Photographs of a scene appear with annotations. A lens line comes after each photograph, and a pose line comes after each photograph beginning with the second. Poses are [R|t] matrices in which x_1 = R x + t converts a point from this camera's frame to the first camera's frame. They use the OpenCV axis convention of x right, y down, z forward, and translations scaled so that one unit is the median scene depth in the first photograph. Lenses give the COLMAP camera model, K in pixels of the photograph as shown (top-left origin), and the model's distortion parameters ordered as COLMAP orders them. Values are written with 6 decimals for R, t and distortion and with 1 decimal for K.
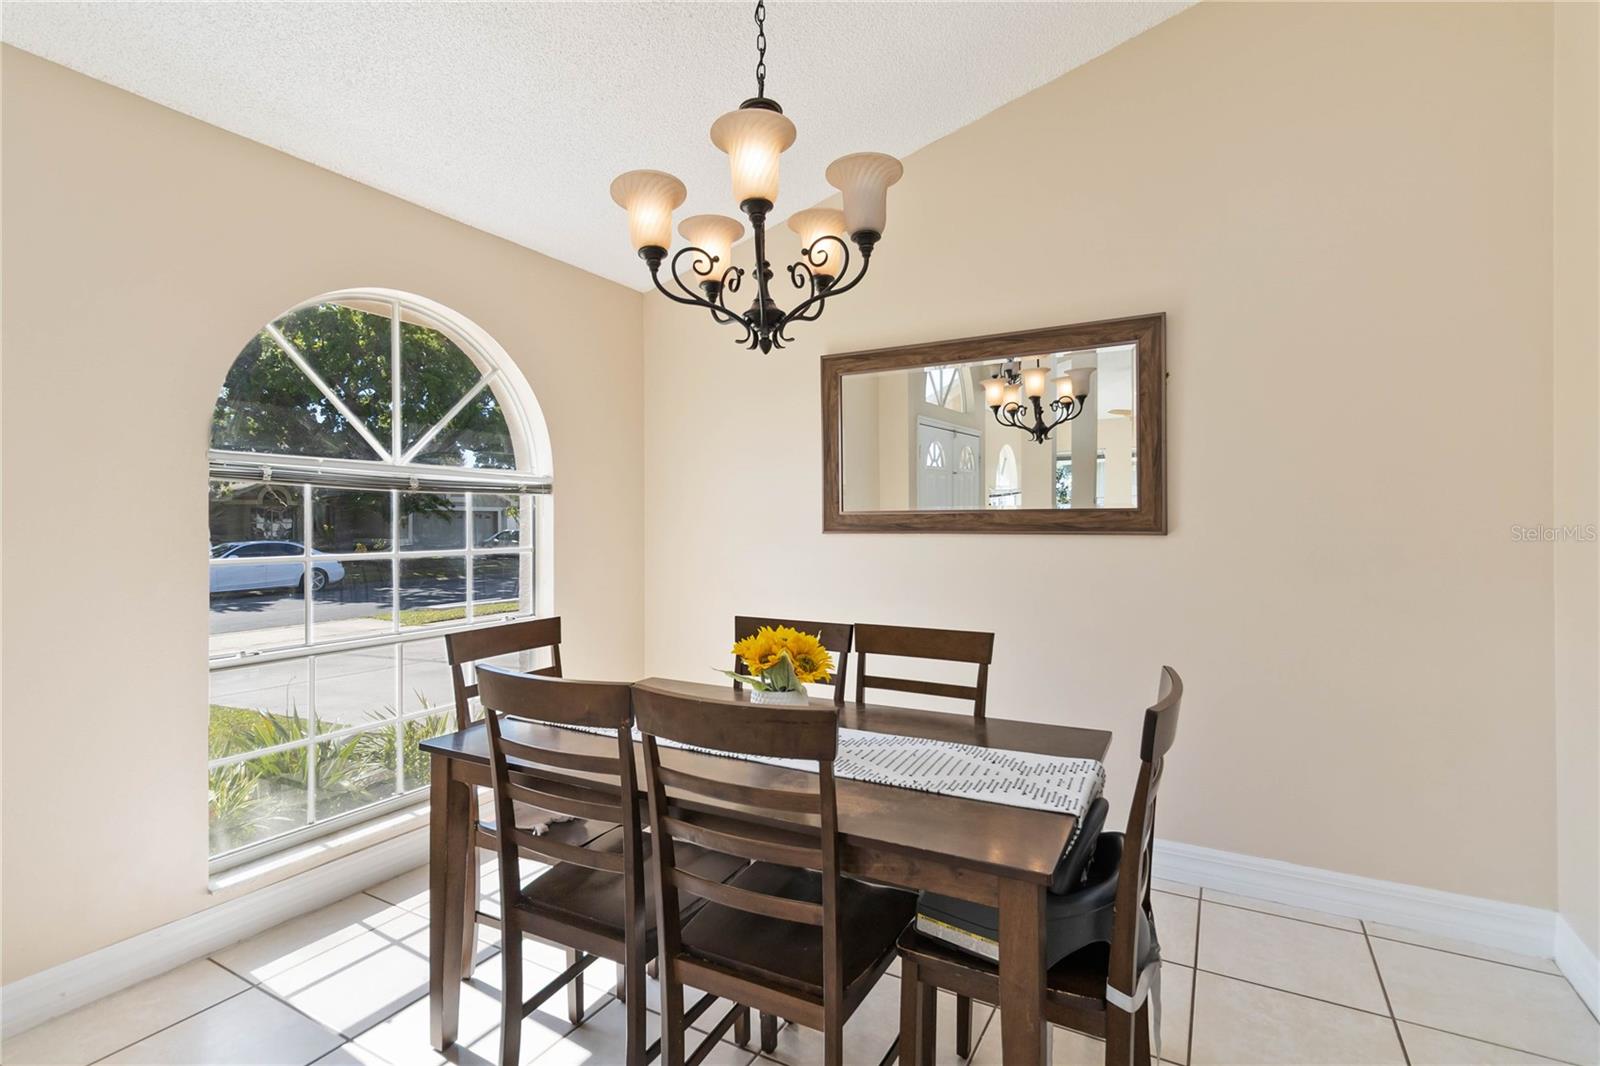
lens RADIAL K [[761.1, 0, 812.3], [0, 761.1, 518.8], [0, 0, 1]] dist [-0.000321, 0.000269]
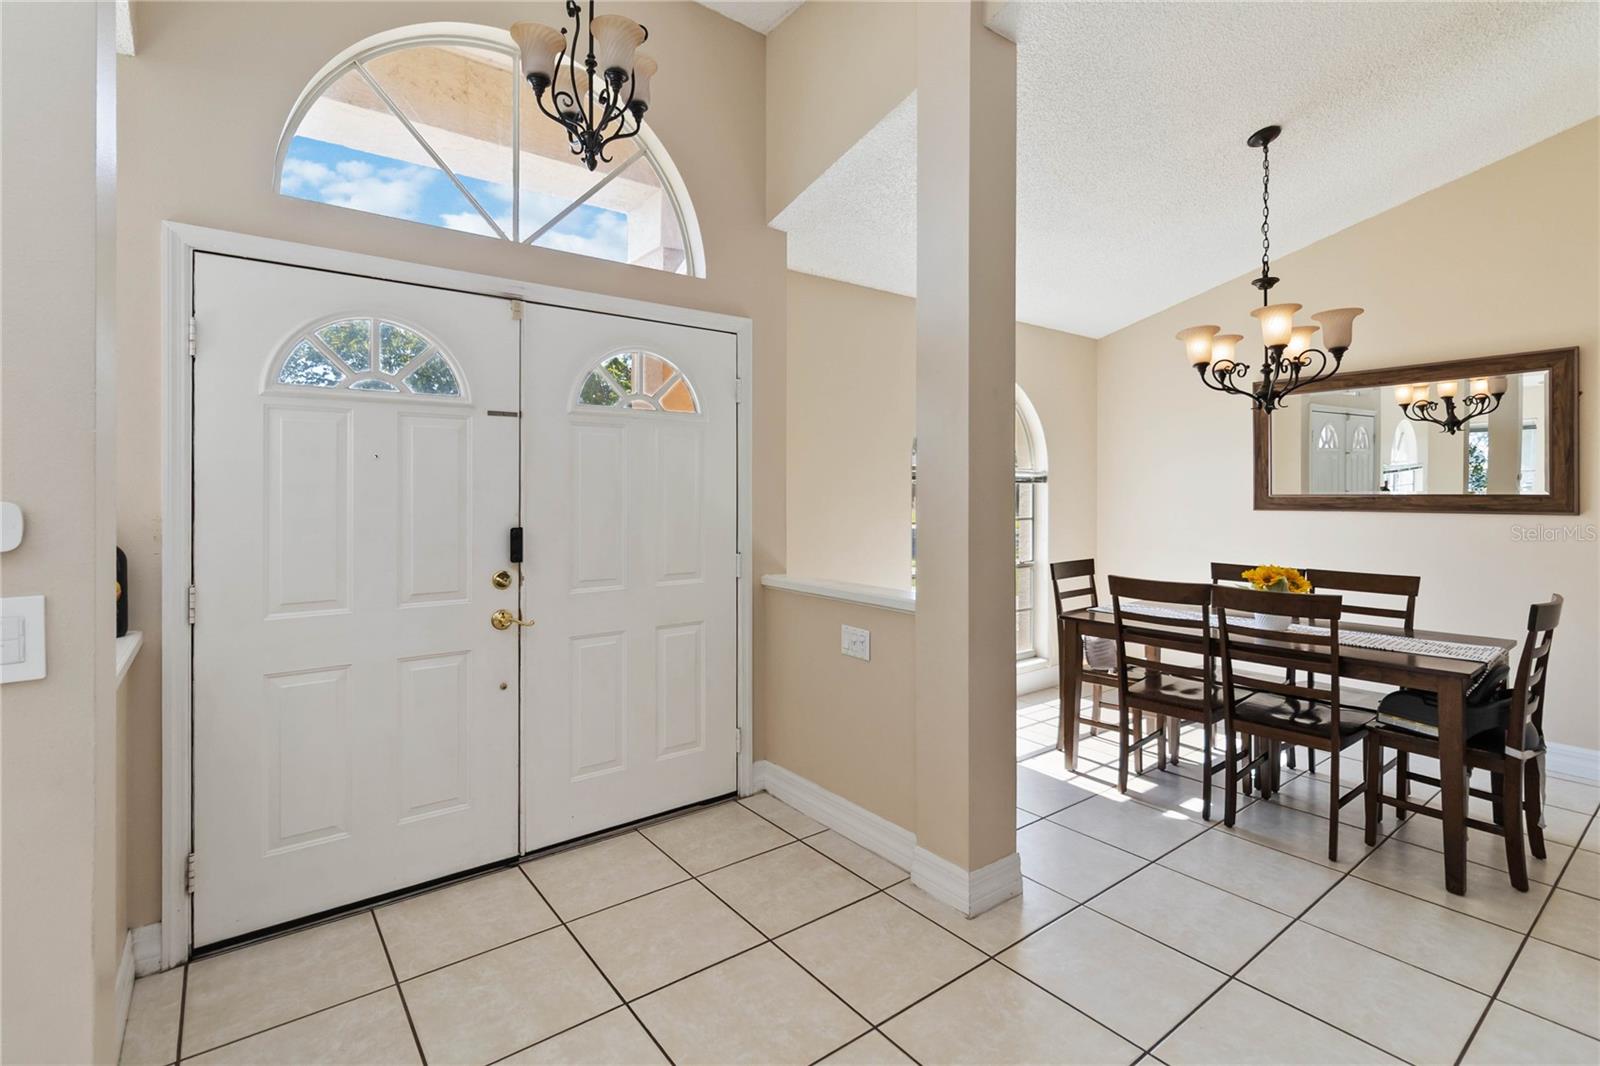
lens RADIAL K [[750.2, 0, 800.7], [0, 750.2, 493.1], [0, 0, 1]] dist [0.004538, 0.001571]
pose [[0.916037, 0.001582, -0.401091, -0.242363], [0.000627, 0.999985, 0.005375, -0.024678], [0.401093, -0.005176, 0.916023, -0.732327]]
